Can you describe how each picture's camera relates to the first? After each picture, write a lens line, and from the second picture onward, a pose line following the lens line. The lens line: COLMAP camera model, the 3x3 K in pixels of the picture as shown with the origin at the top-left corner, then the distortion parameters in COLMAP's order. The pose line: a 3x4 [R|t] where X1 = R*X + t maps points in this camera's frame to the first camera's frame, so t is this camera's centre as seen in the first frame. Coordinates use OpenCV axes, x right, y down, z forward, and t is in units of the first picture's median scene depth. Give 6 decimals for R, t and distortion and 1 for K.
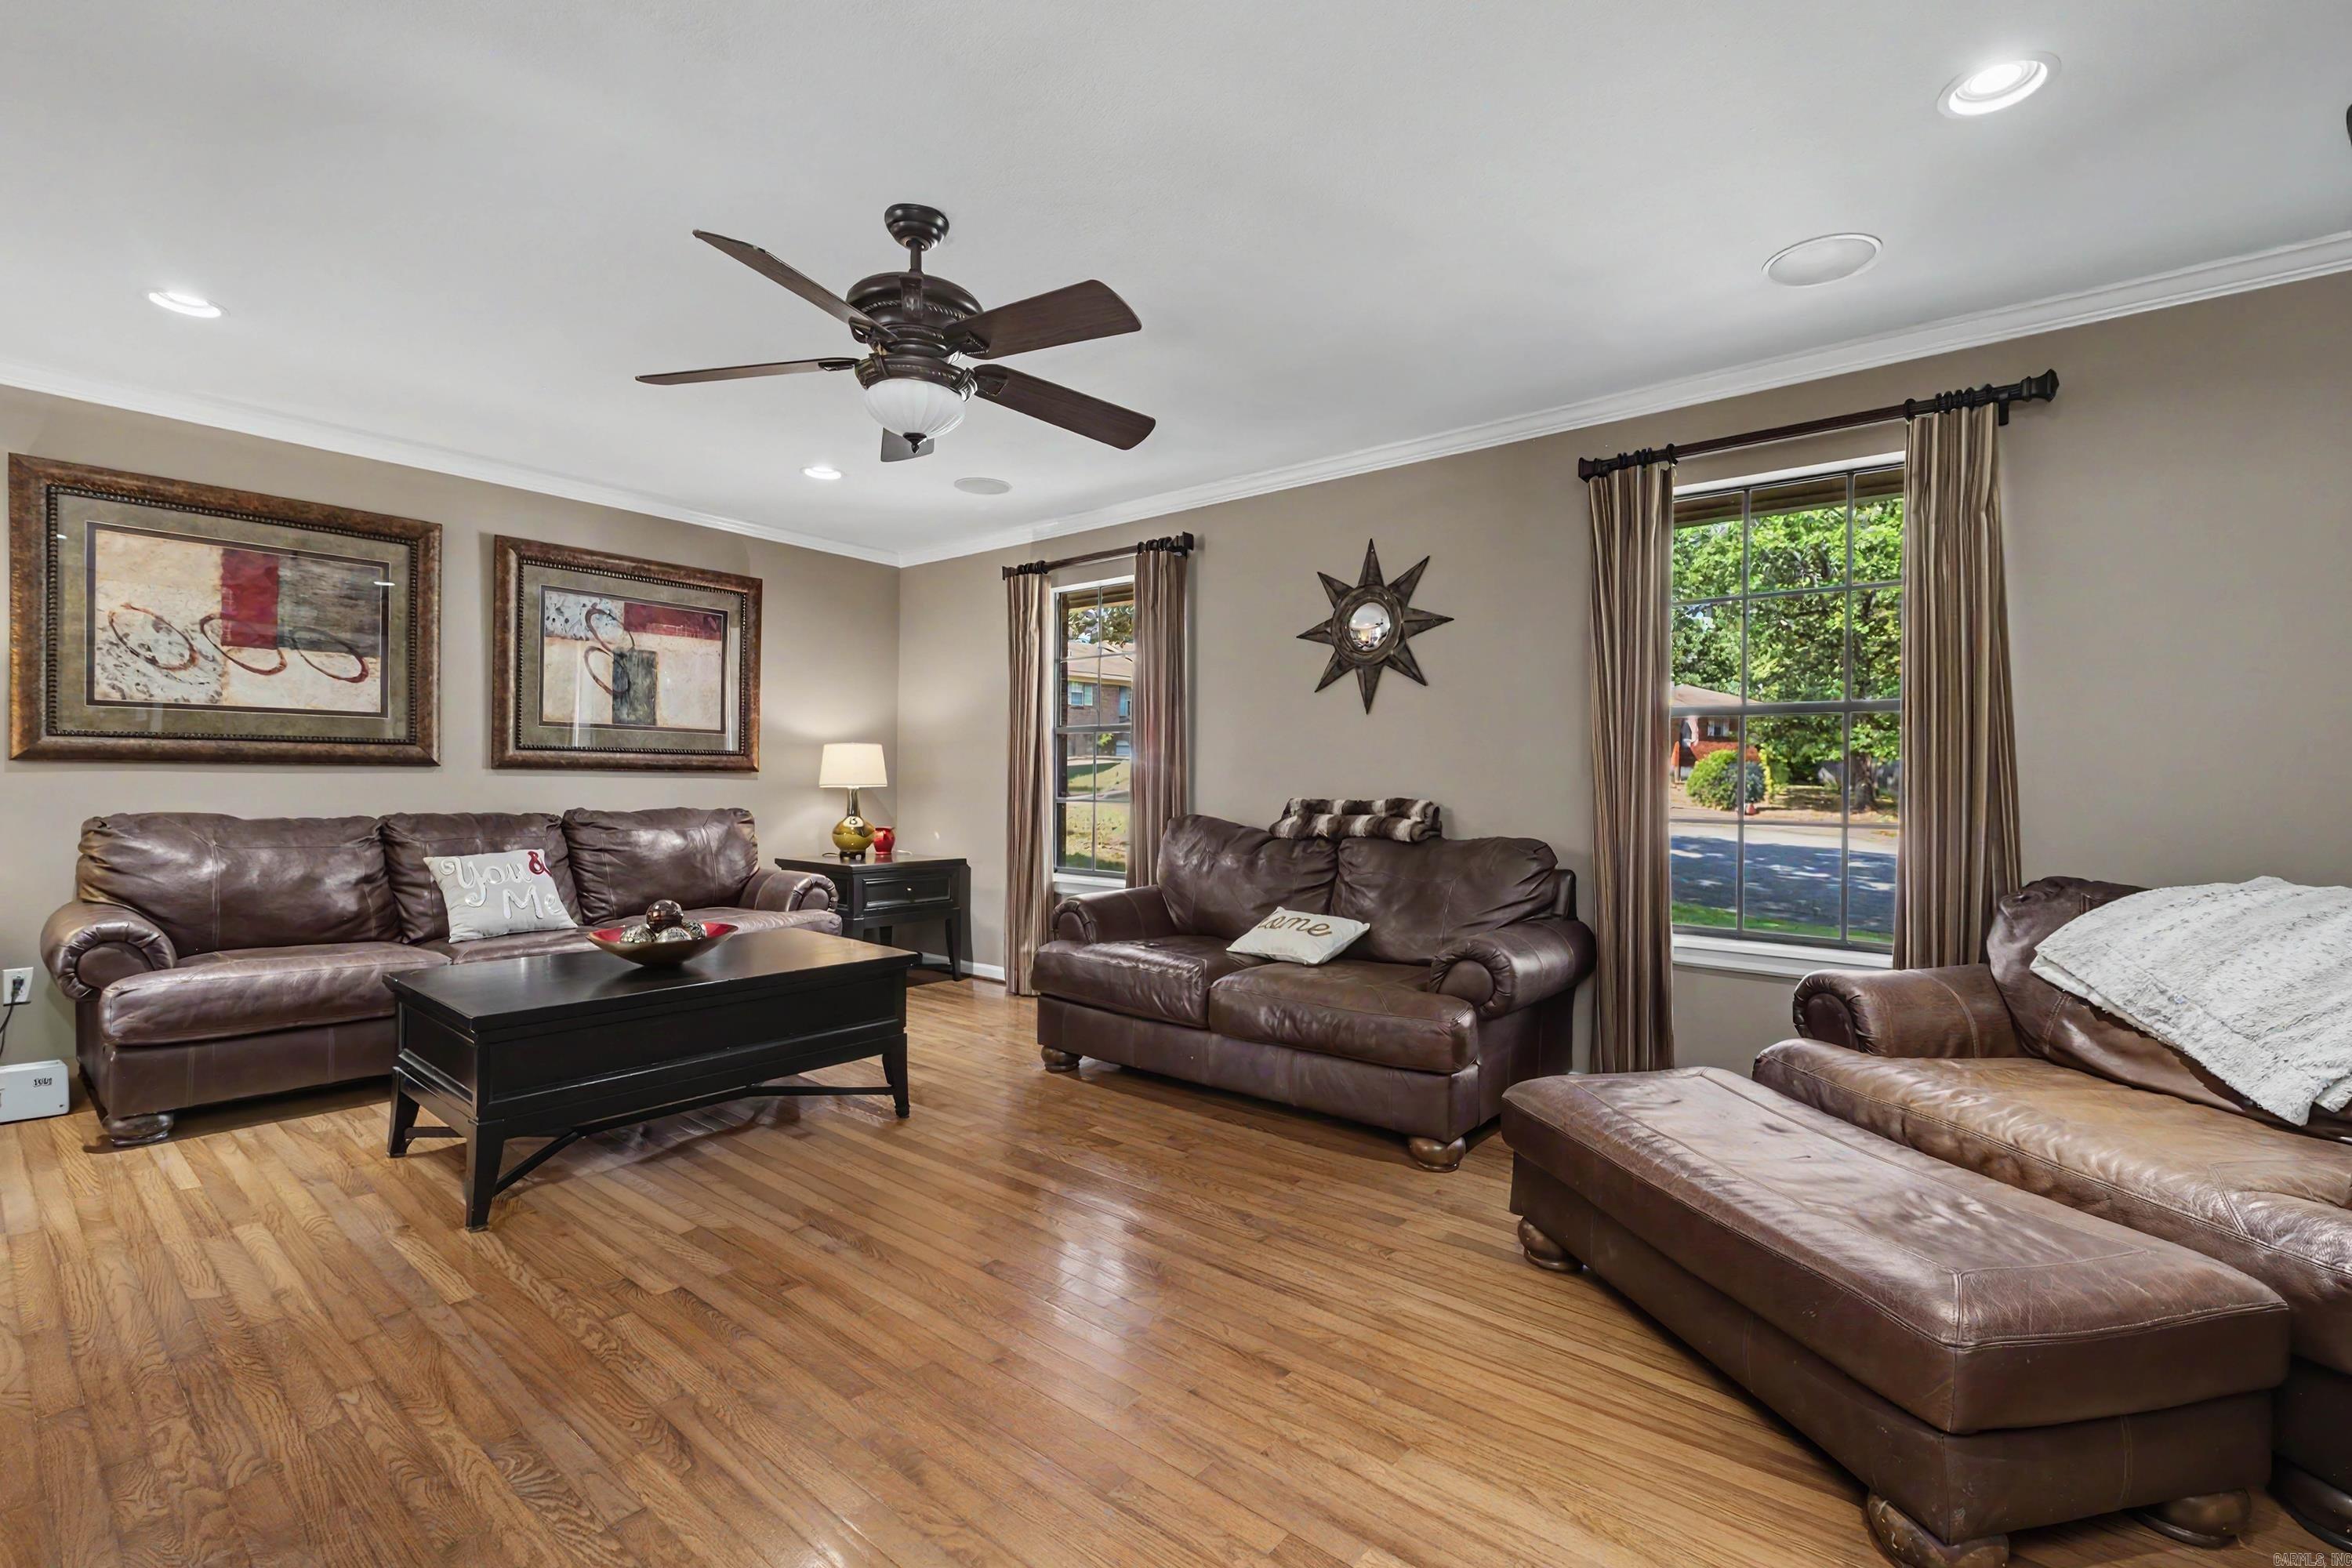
lens RADIAL K [[1015.8, 0, 1176.0], [0, 1015.8, 784.0], [0, 0, 1]] dist [0.013323, -0.015935]
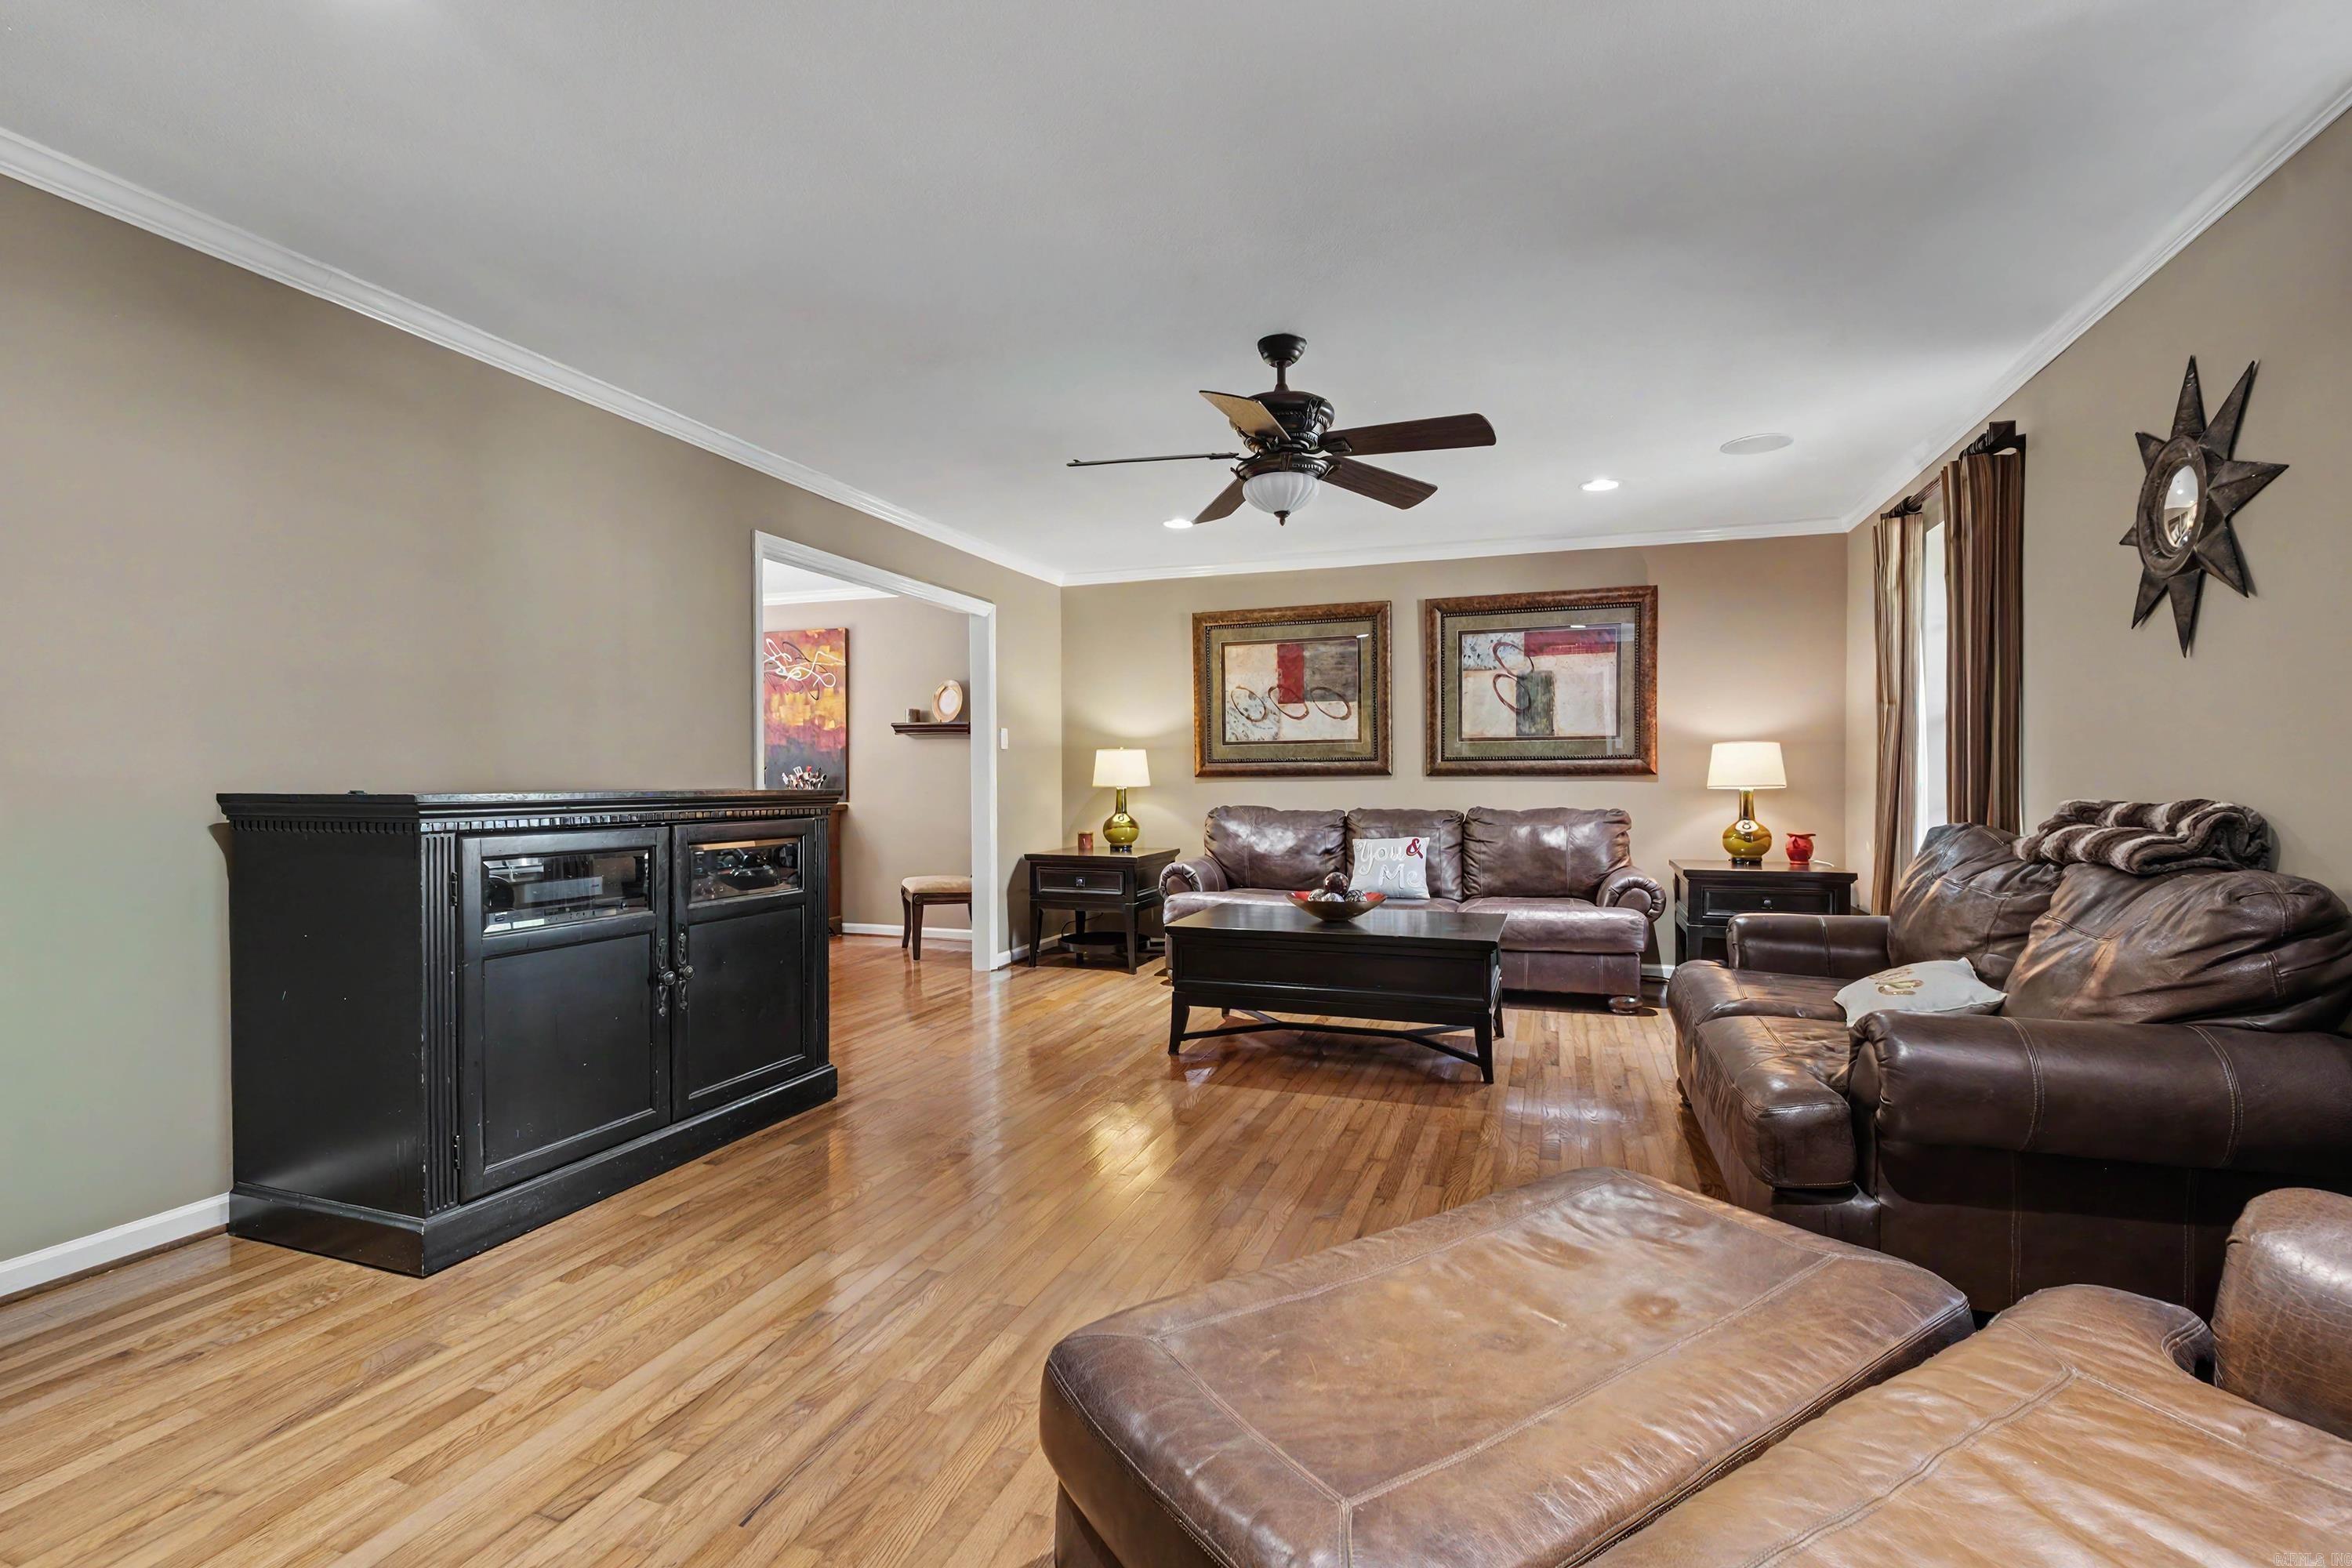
lens RADIAL K [[1070.2, 0, 1176.0], [0, 1070.2, 784.0], [0, 0, 1]] dist [-0.000367, -0.000175]
pose [[0.331653, -0.010101, -0.943347, 0.575247], [0.004857, 0.999948, -0.008999, 0.006359], [0.943389, -0.001598, 0.331685, 0.248445]]
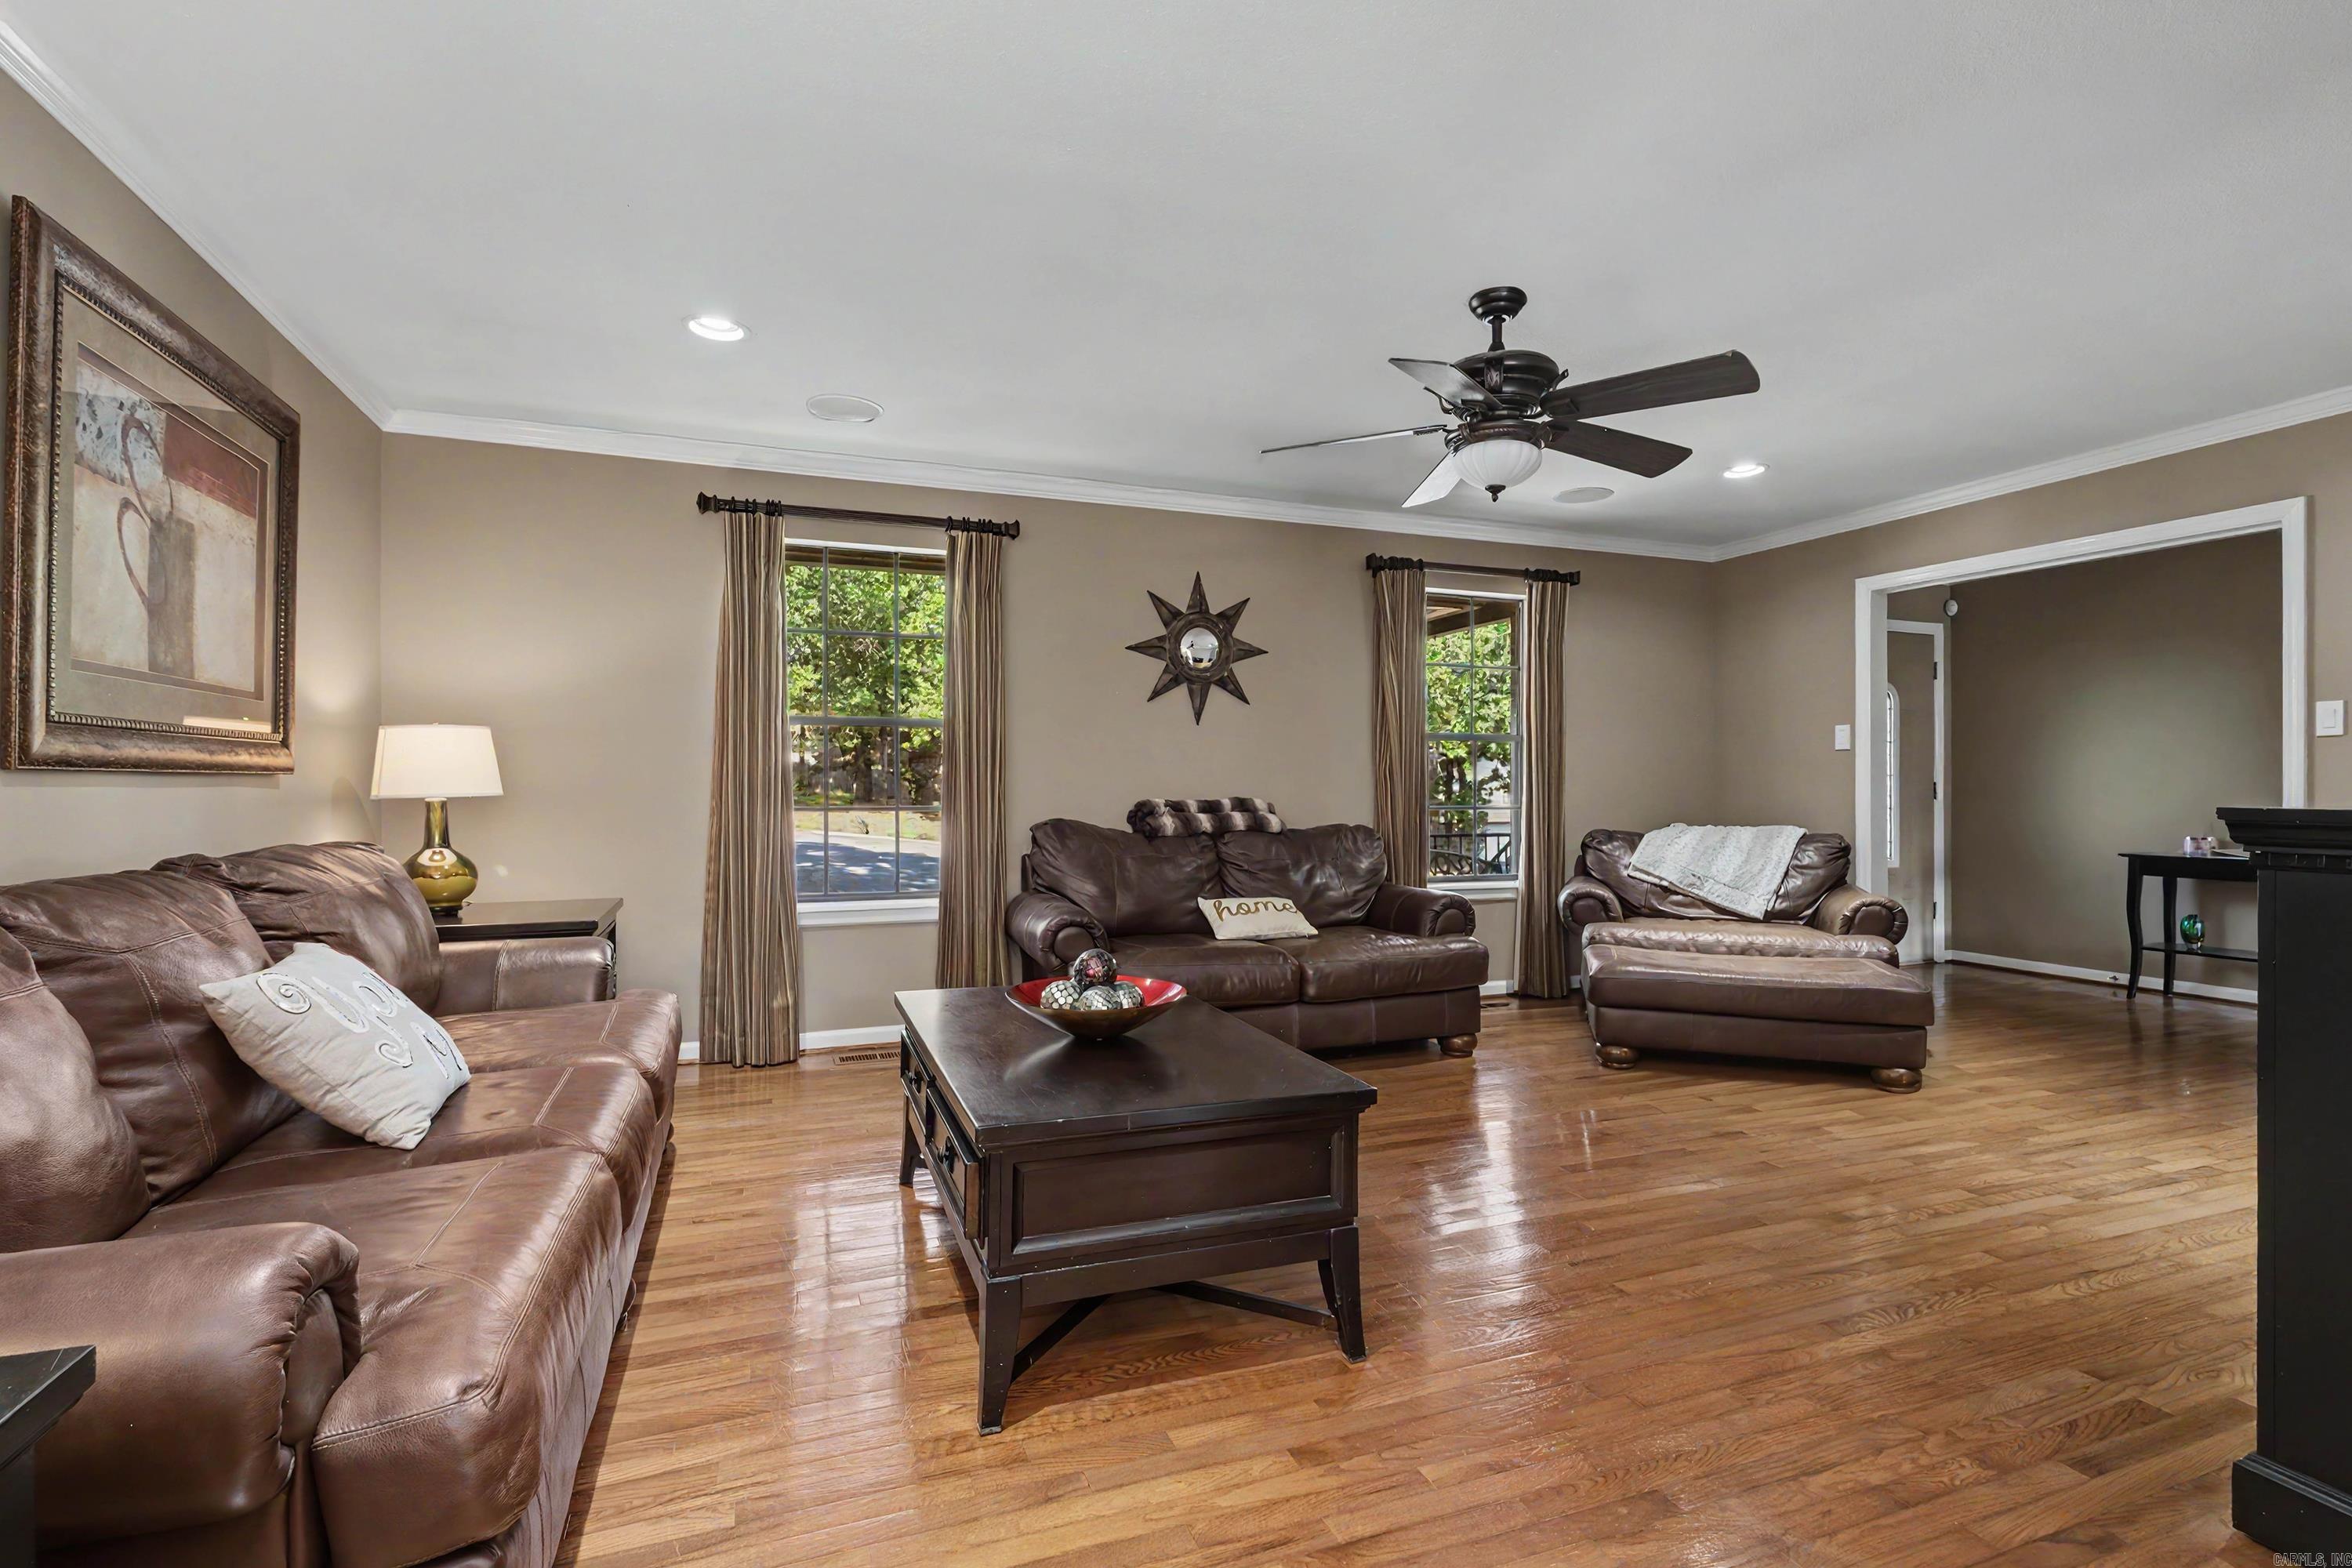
lens RADIAL K [[1070.2, 0, 1176.0], [0, 1070.2, 784.0], [0, 0, 1]] dist [-0.000367, -0.000175]
pose [[0.506561, -0.008899, 0.862158, -0.865647], [0.004125, 0.999960, 0.007898, -0.010973], [-0.862194, -0.000445, 0.506578, 0.409812]]
